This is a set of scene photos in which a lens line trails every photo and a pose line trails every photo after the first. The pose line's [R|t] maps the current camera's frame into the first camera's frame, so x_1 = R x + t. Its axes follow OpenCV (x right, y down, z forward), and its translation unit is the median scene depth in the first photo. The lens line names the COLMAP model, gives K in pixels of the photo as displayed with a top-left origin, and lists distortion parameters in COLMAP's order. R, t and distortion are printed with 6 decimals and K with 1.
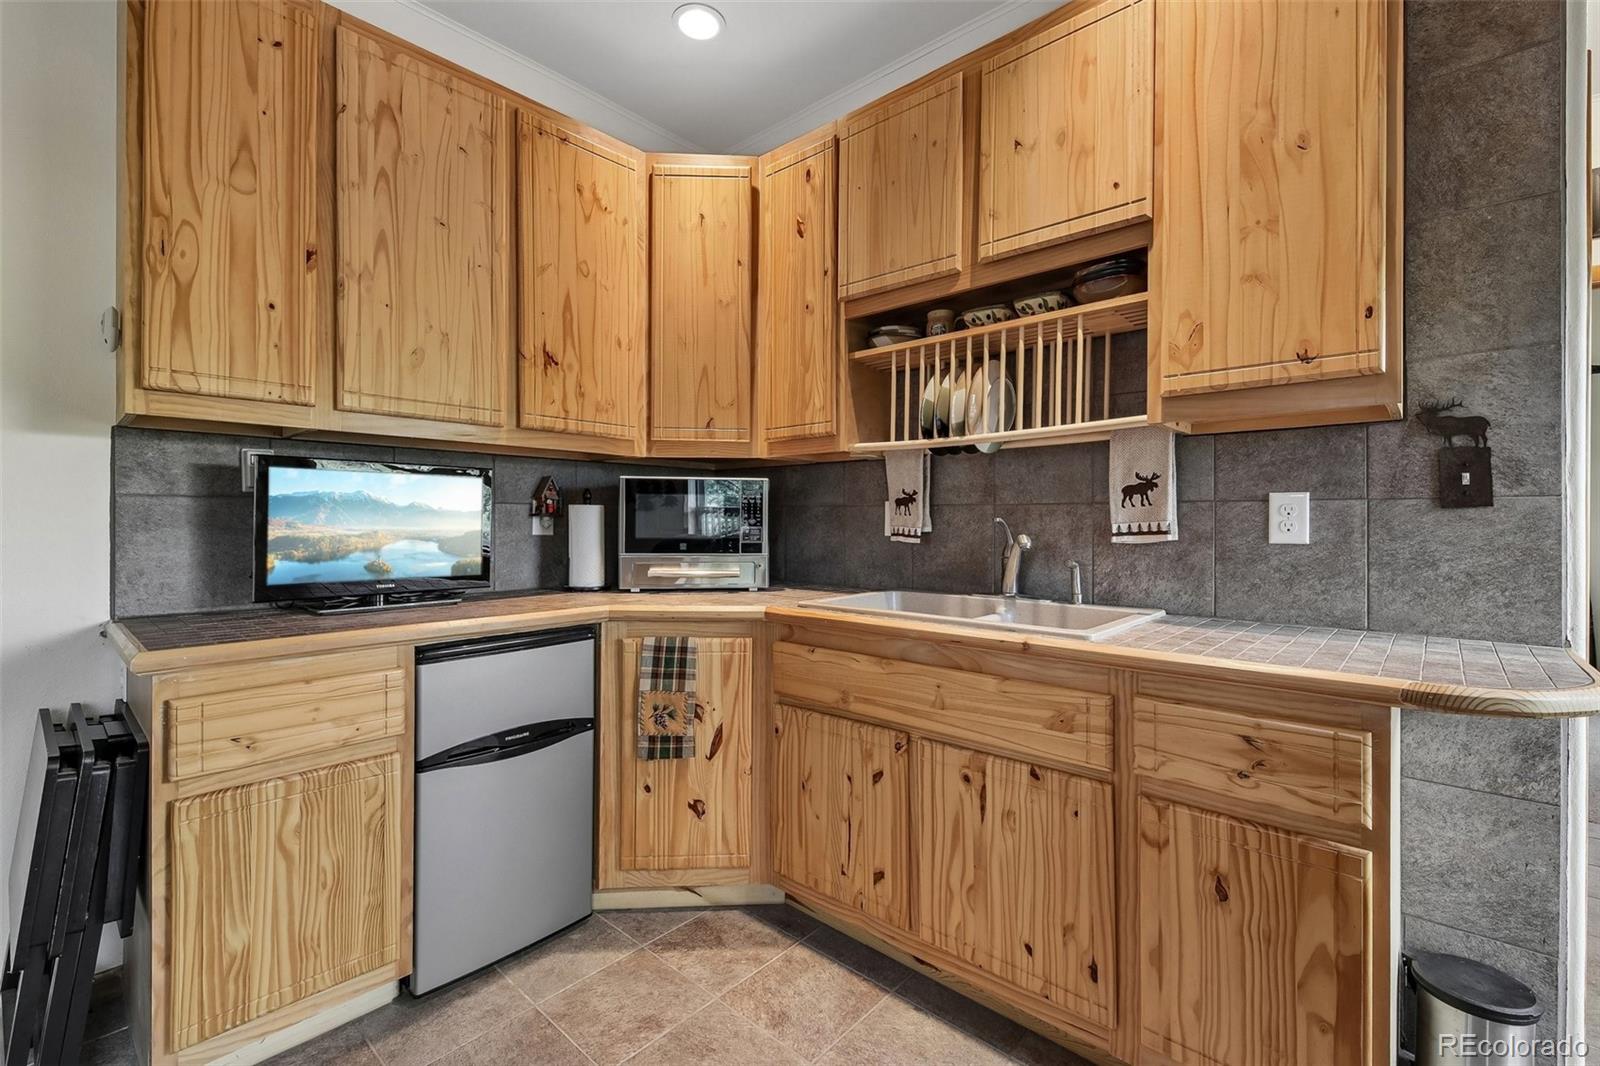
lens RADIAL K [[688.1, 0, 803.2], [0, 688.1, 524.2], [0, 0, 1]] dist [0.011308, -0.000749]
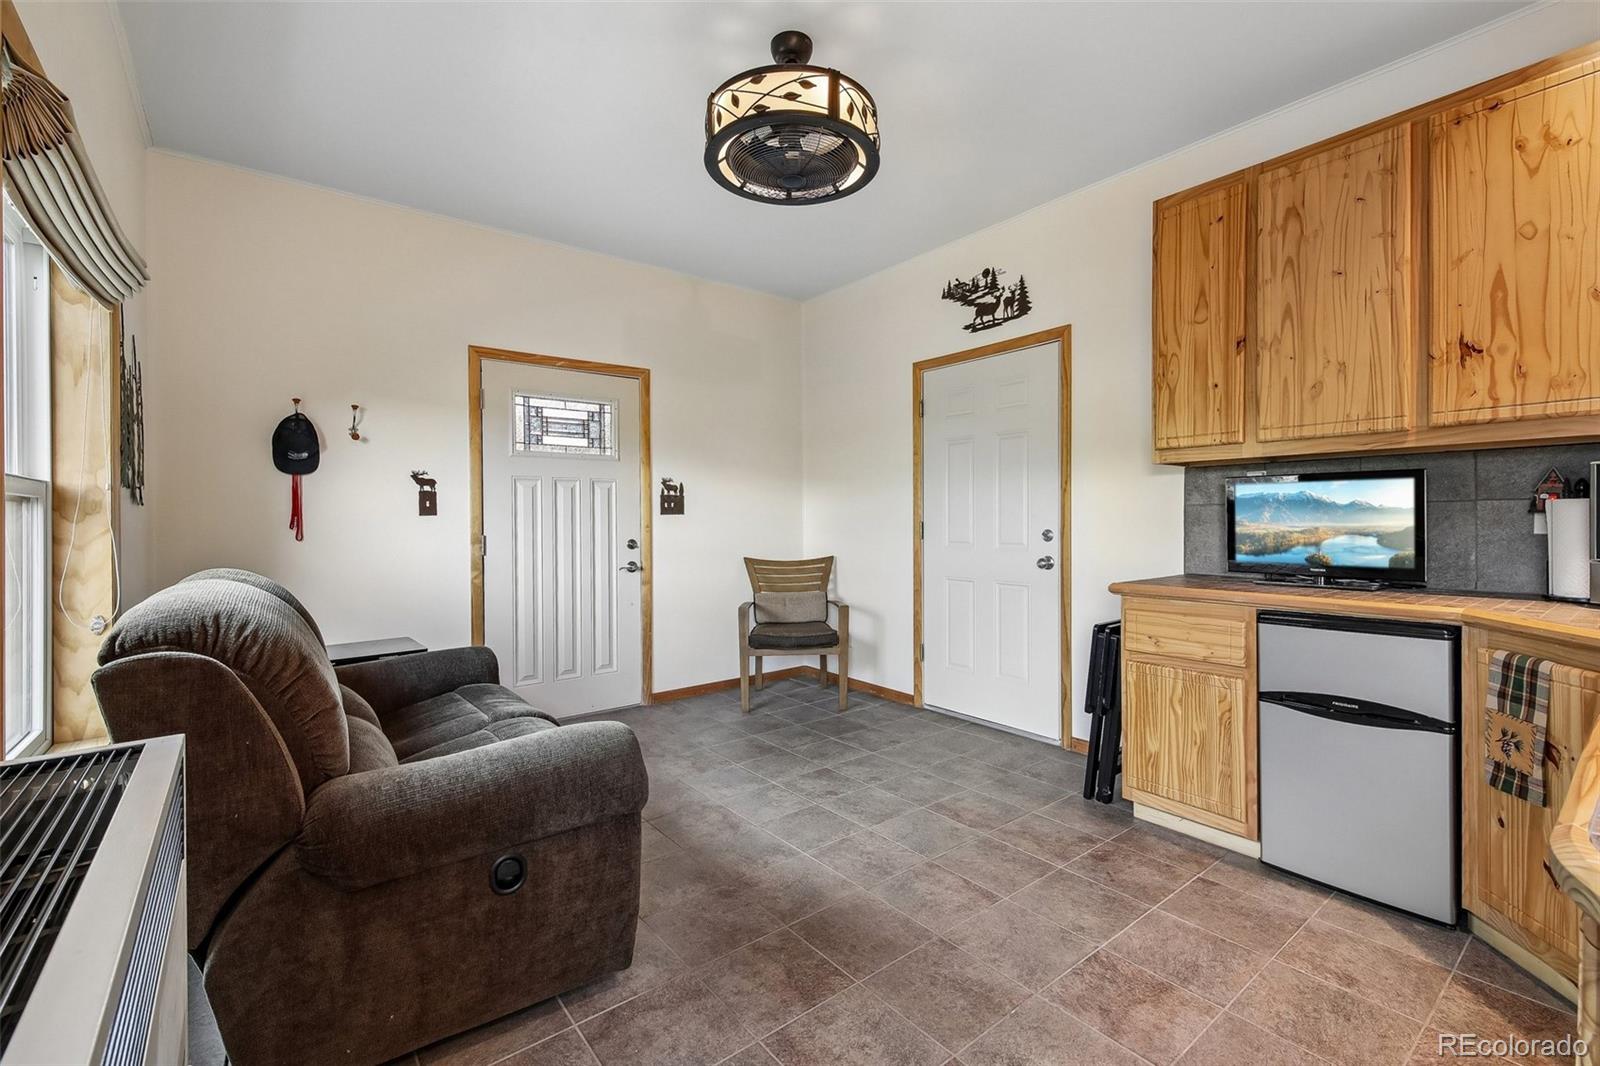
lens RADIAL K [[706.3, 0, 807.8], [0, 706.3, 520.7], [0, 0, 1]] dist [-0.001030, -0.000545]
pose [[-0.165181, 0.000885, -0.986263, 0.871392], [0.000661, 0.999999, 0.000787, -0.003474], [0.986263, -0.000522, -0.165181, 0.296142]]
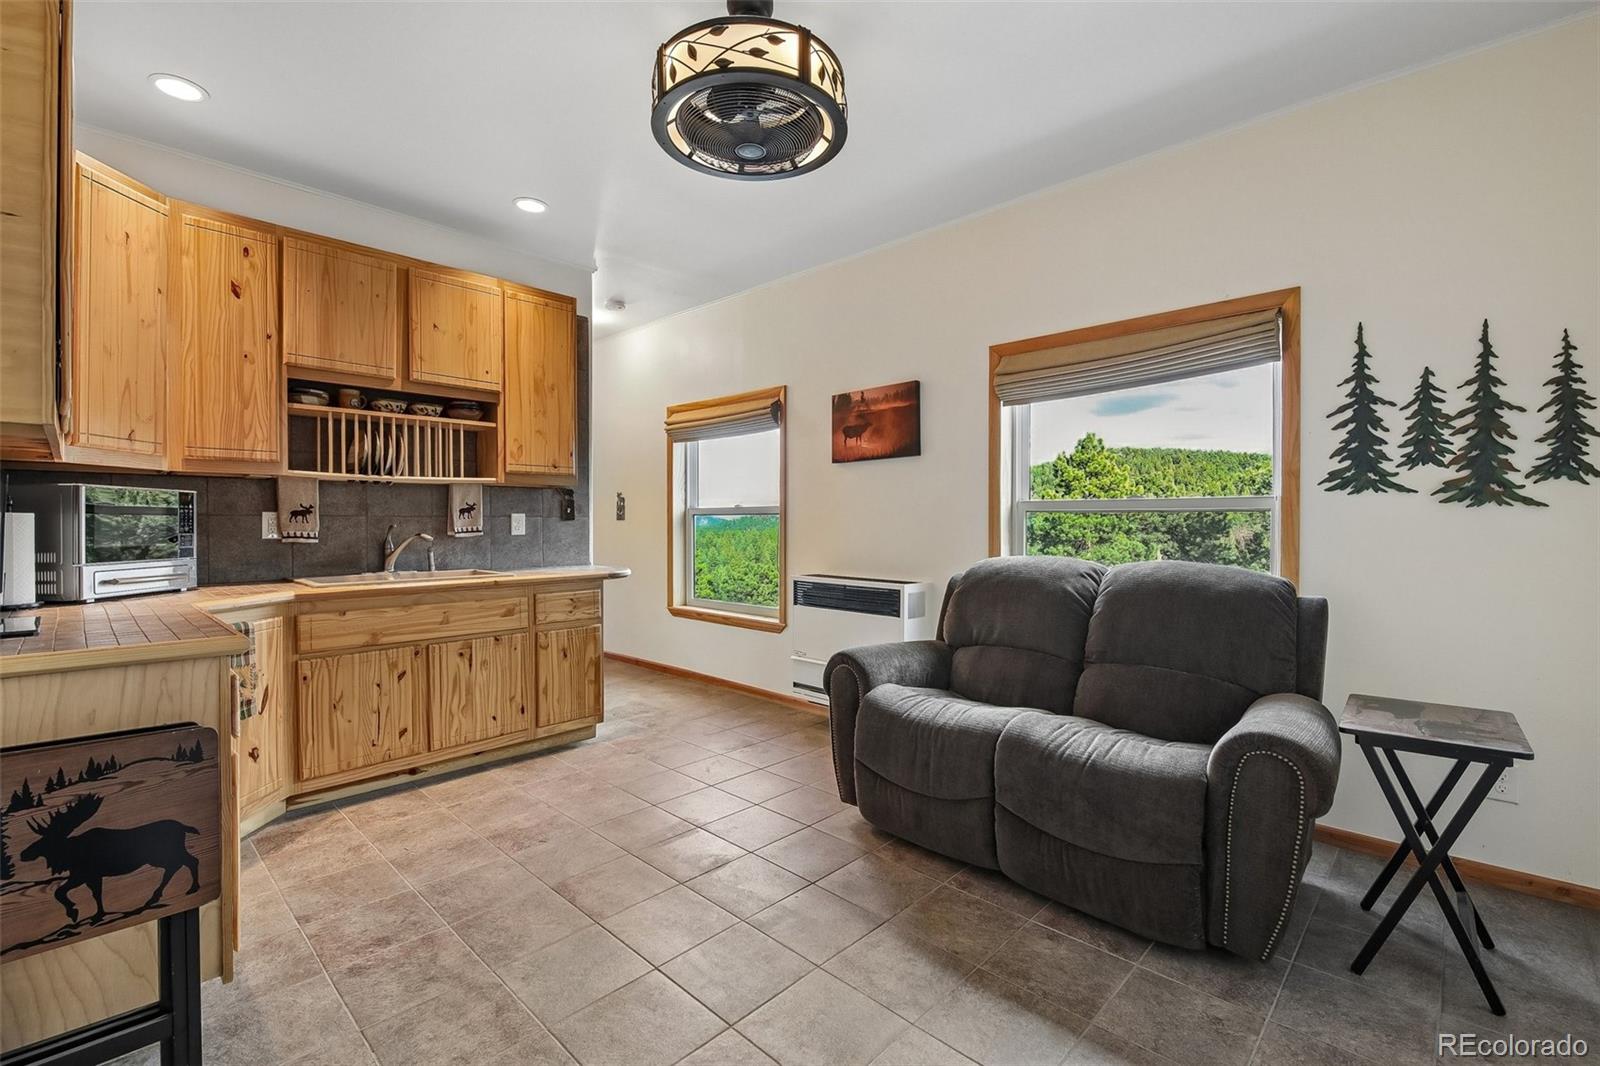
lens RADIAL K [[706.3, 0, 807.8], [0, 706.3, 520.7], [0, 0, 1]] dist [-0.001030, -0.000545]
pose [[0.031098, -0.002159, 0.999514, -1.537366], [0.005283, 0.999984, 0.001996, -0.018289], [-0.999502, 0.005219, 0.031109, -0.069582]]
